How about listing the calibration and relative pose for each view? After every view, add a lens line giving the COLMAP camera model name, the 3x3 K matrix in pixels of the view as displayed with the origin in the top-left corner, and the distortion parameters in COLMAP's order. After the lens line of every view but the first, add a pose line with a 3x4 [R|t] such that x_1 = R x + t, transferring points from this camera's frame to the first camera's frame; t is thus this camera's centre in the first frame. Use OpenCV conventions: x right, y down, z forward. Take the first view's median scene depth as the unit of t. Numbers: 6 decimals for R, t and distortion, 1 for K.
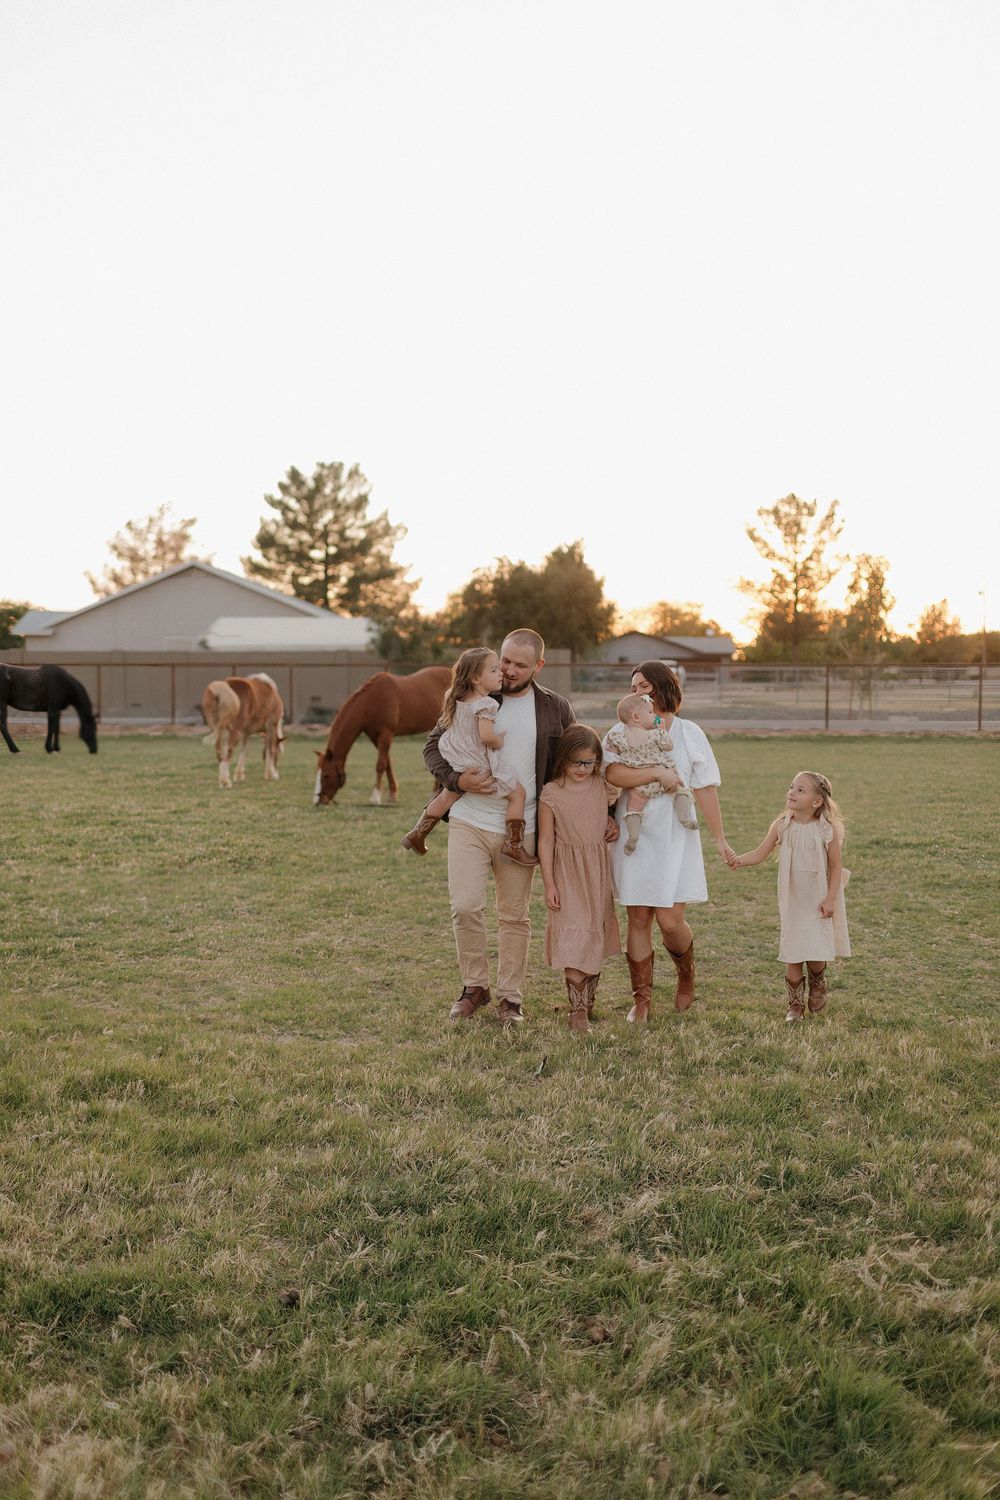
lens RADIAL K [[1427.5, 0, 500.0], [0, 1427.5, 750.0], [0, 0, 1]] dist [0.006714, 0.006005]
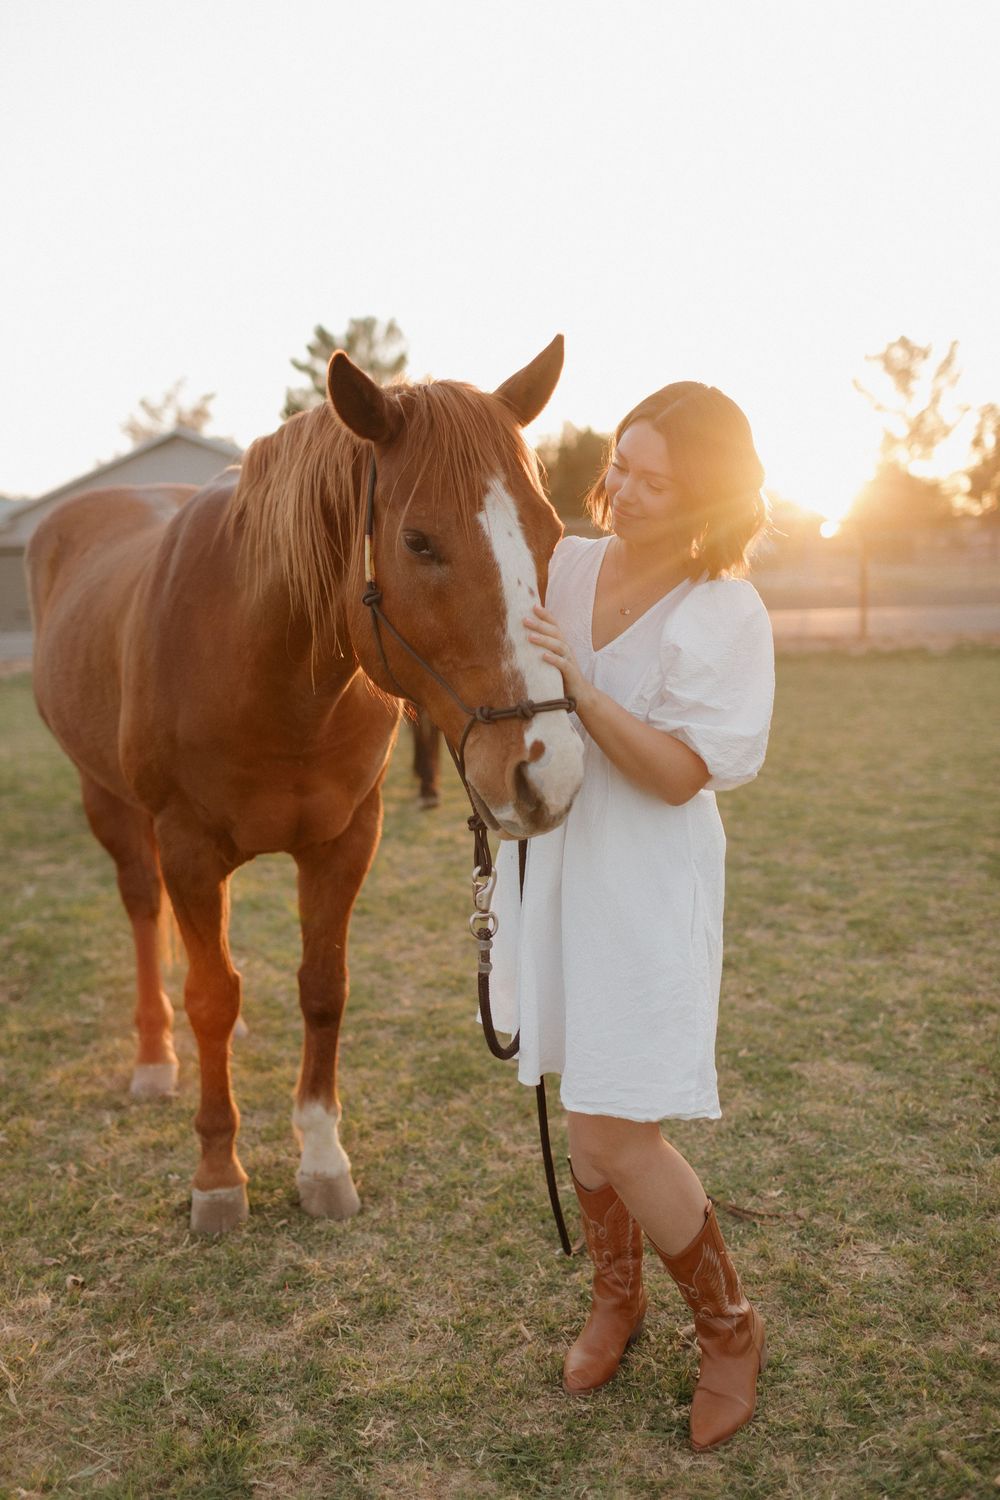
lens RADIAL K [[1314.8, 0, 500.0], [0, 1314.8, 750.0], [0, 0, 1]] dist [-0.004041, 0.004837]
pose [[0.998015, -0.027628, -0.056588, 0.000376], [0.032483, 0.995700, 0.086755, -0.007869], [0.053948, -0.088421, 0.994621, 0.196851]]
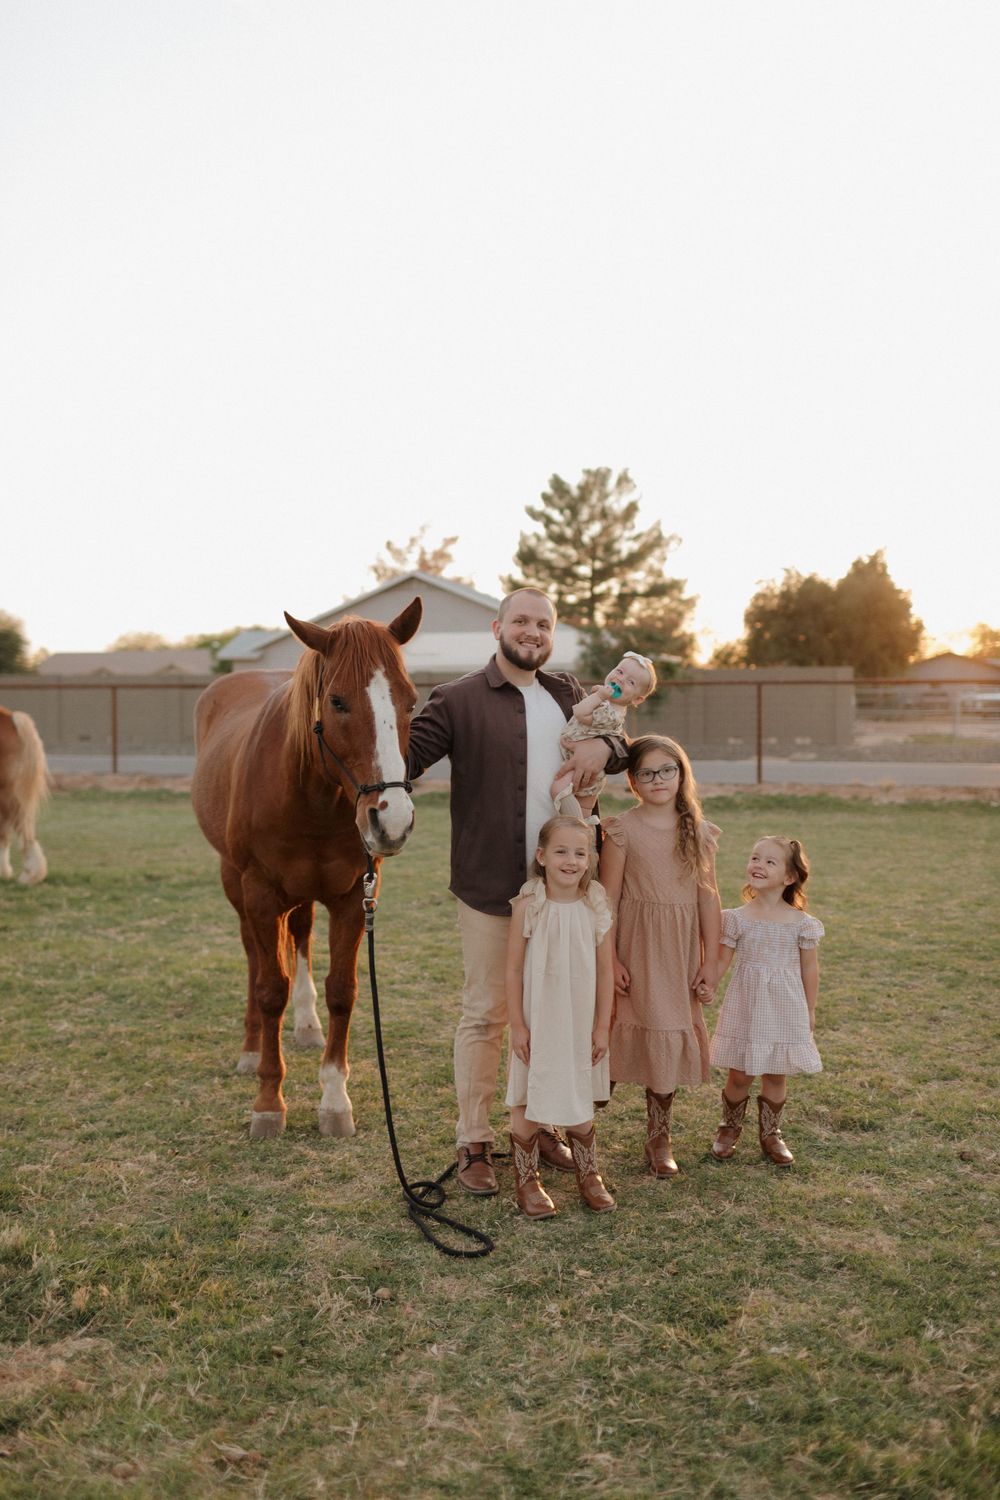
lens RADIAL K [[1335.6, 0, 526.7], [0, 1335.6, 747.2], [0, 0, 1]] dist [0.006555, -0.002175]
pose [[0.977016, 0.003474, -0.213137, 0.019046], [-0.007755, 0.999785, -0.019256, -0.008015], [0.213024, 0.020467, 0.976833, 0.168014]]
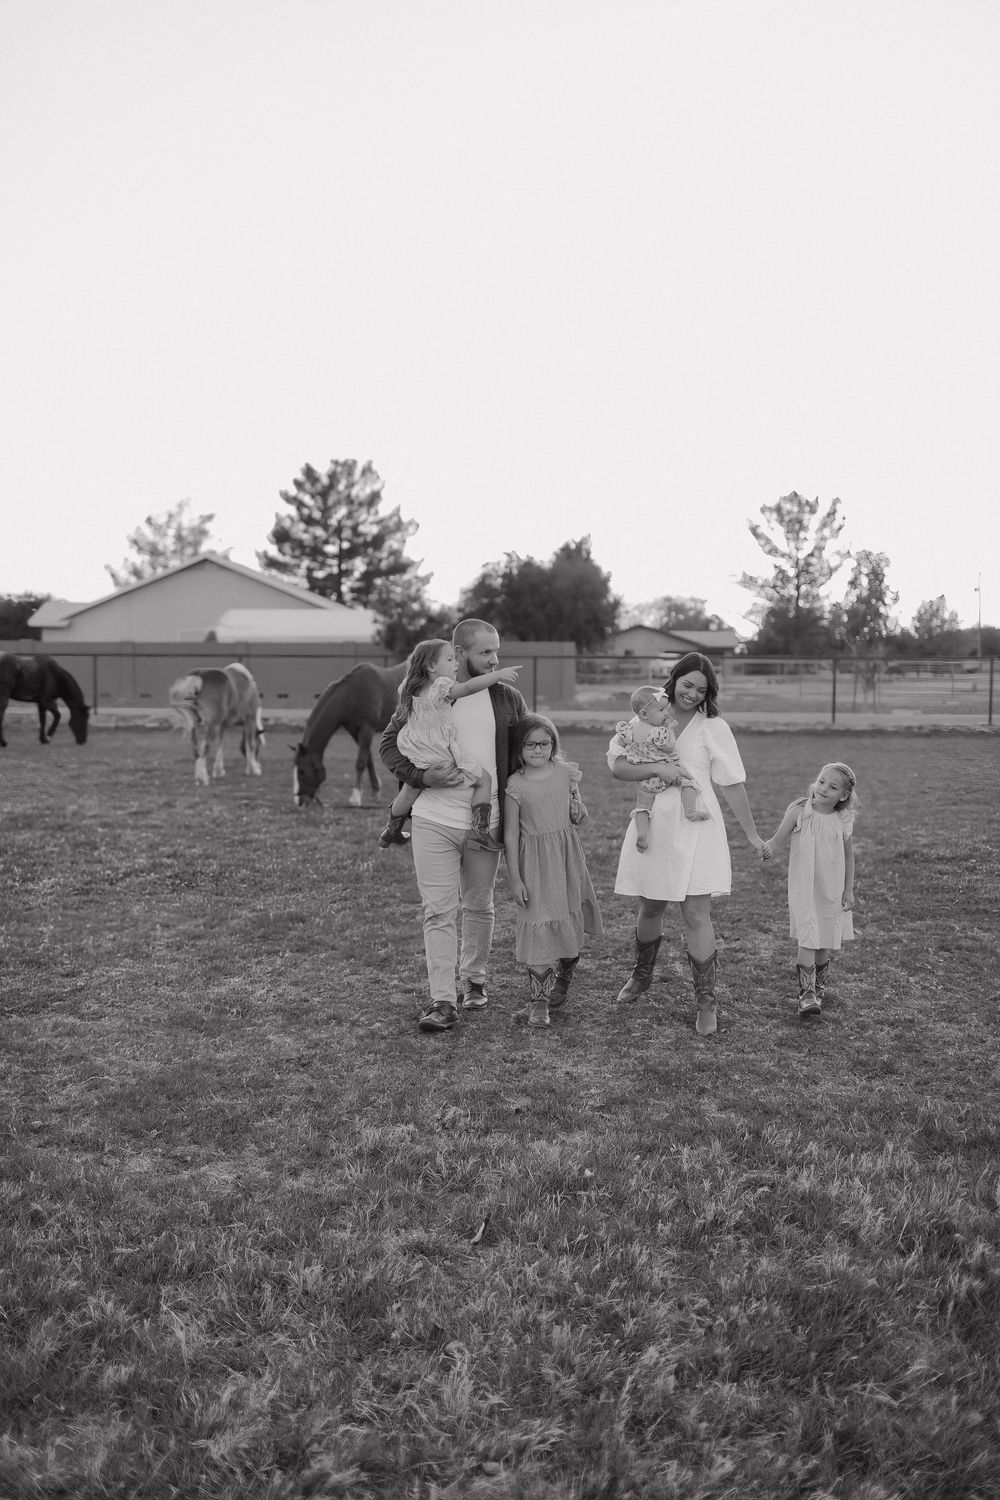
lens RADIAL K [[1352.8, 0, 500.0], [0, 1352.8, 750.0], [0, 0, 1]] dist [0.009450, -0.002466]
pose [[0.999947, 0.004128, -0.009403, 0.003305], [-0.004049, 0.999956, 0.008407, -0.001213], [0.009438, -0.008368, 0.999920, 0.026648]]
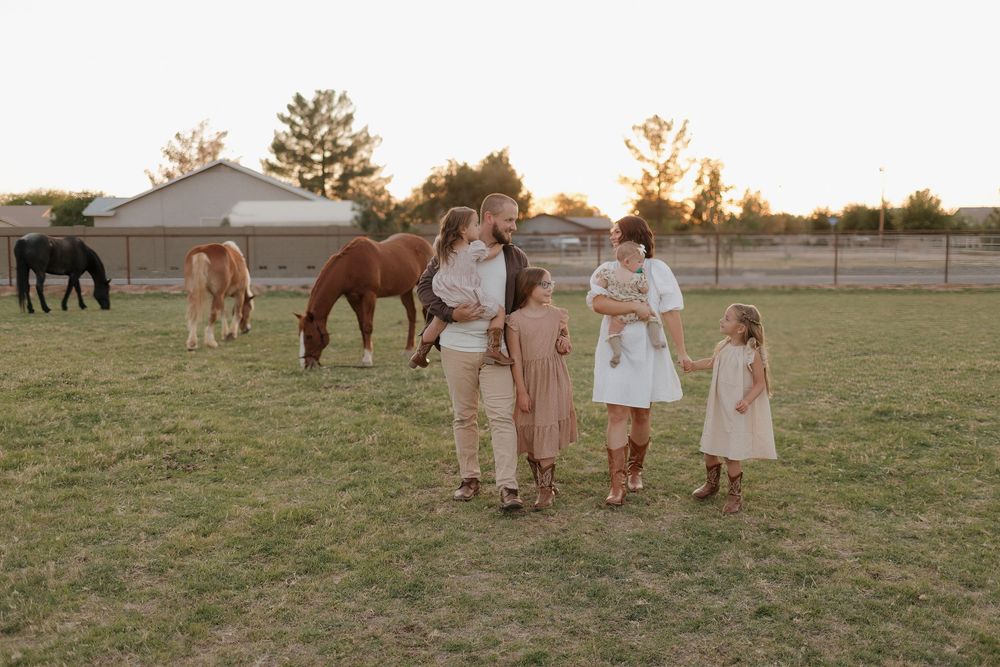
lens RADIAL K [[951.7, 0, 500.0], [0, 951.7, 333.5], [0, 0, 1]] dist [0.006714, 0.006005]
pose [[0.998437, -0.010496, 0.054894, -0.003650], [0.008299, 0.999161, 0.040100, -0.002525], [-0.055268, -0.039581, 0.997687, 0.067543]]
